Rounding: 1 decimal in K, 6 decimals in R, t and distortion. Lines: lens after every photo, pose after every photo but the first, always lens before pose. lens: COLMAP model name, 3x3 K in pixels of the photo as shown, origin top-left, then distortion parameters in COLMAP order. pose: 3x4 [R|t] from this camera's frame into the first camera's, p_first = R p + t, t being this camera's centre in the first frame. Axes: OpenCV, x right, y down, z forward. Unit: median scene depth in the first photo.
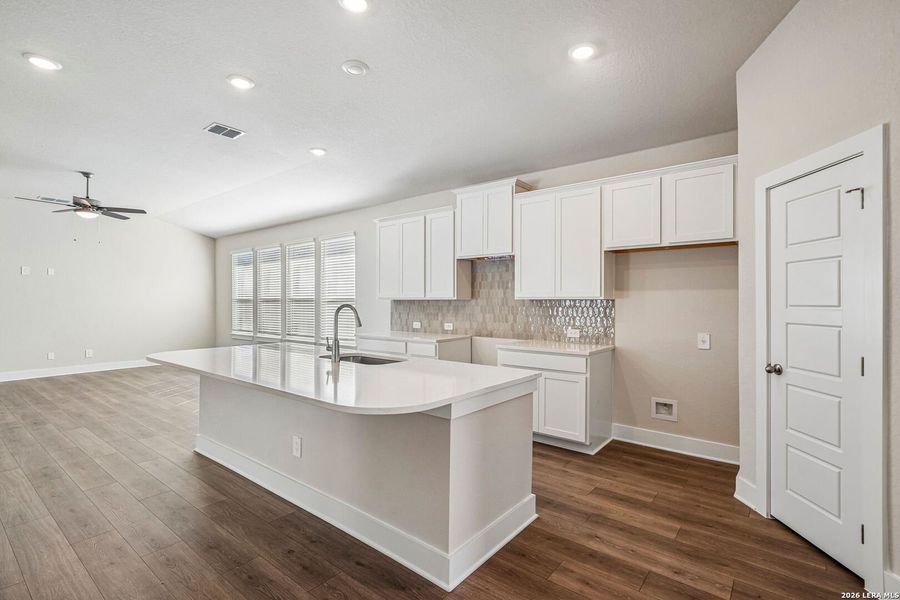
lens RADIAL K [[414.1, 0, 450.0], [0, 414.1, 300.0], [0, 0, 1]] dist [0.013083, 0.000033]
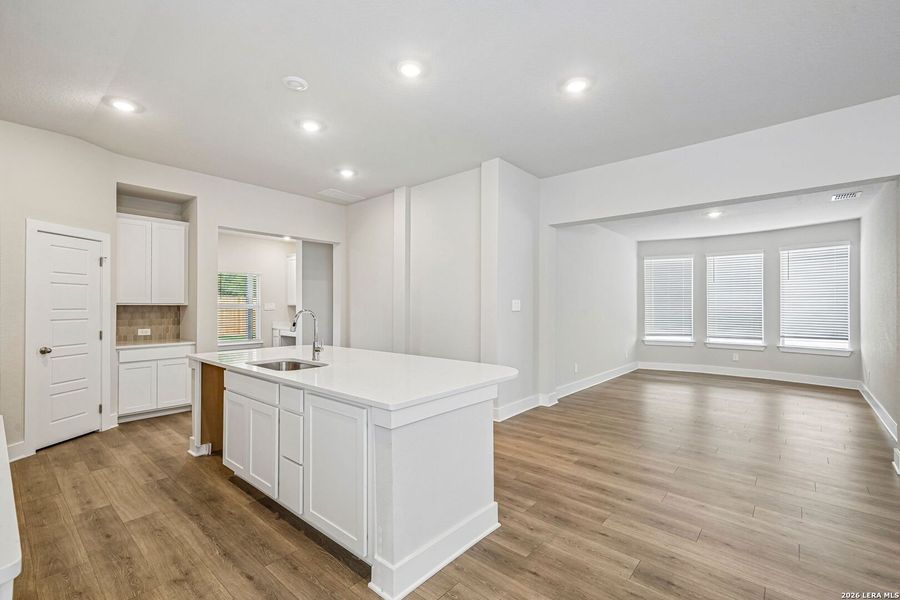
lens RADIAL K [[395.7, 0, 445.9], [0, 395.7, 303.9], [0, 0, 1]] dist [0.014955, 0.000543]
pose [[-0.998464, -0.001975, 0.055377, -0.372450], [-0.002632, 0.999927, -0.011796, 0.004613], [-0.055350, -0.011923, -0.998396, 1.139510]]
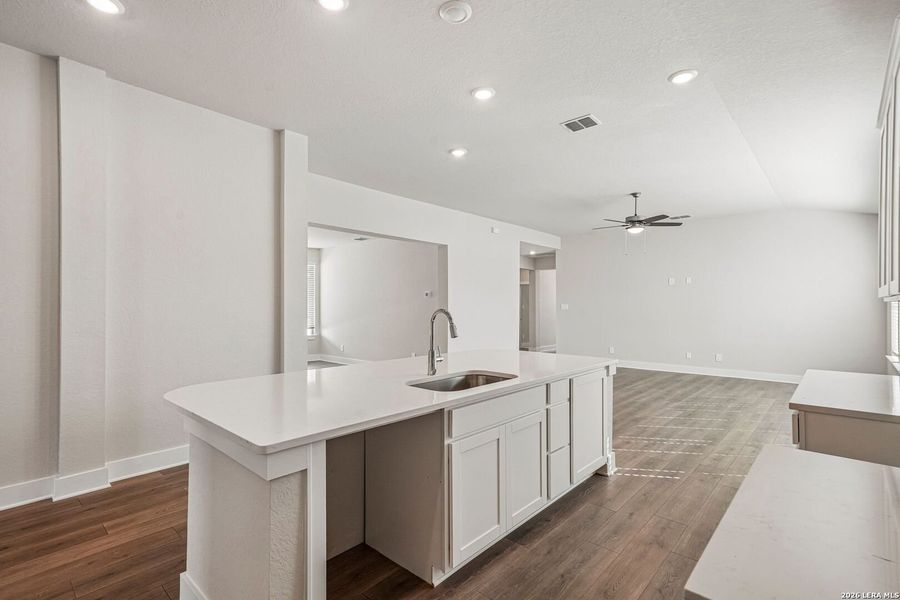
lens RADIAL K [[423.1, 0, 439.0], [0, 423.1, 317.3], [0, 0, 1]] dist [0.017377, 0.000140]
pose [[-0.087797, 0.021917, -0.995897, 0.347905], [0.004173, 0.999757, 0.021634, 0.005029], [0.996130, -0.002257, -0.087867, 0.596394]]
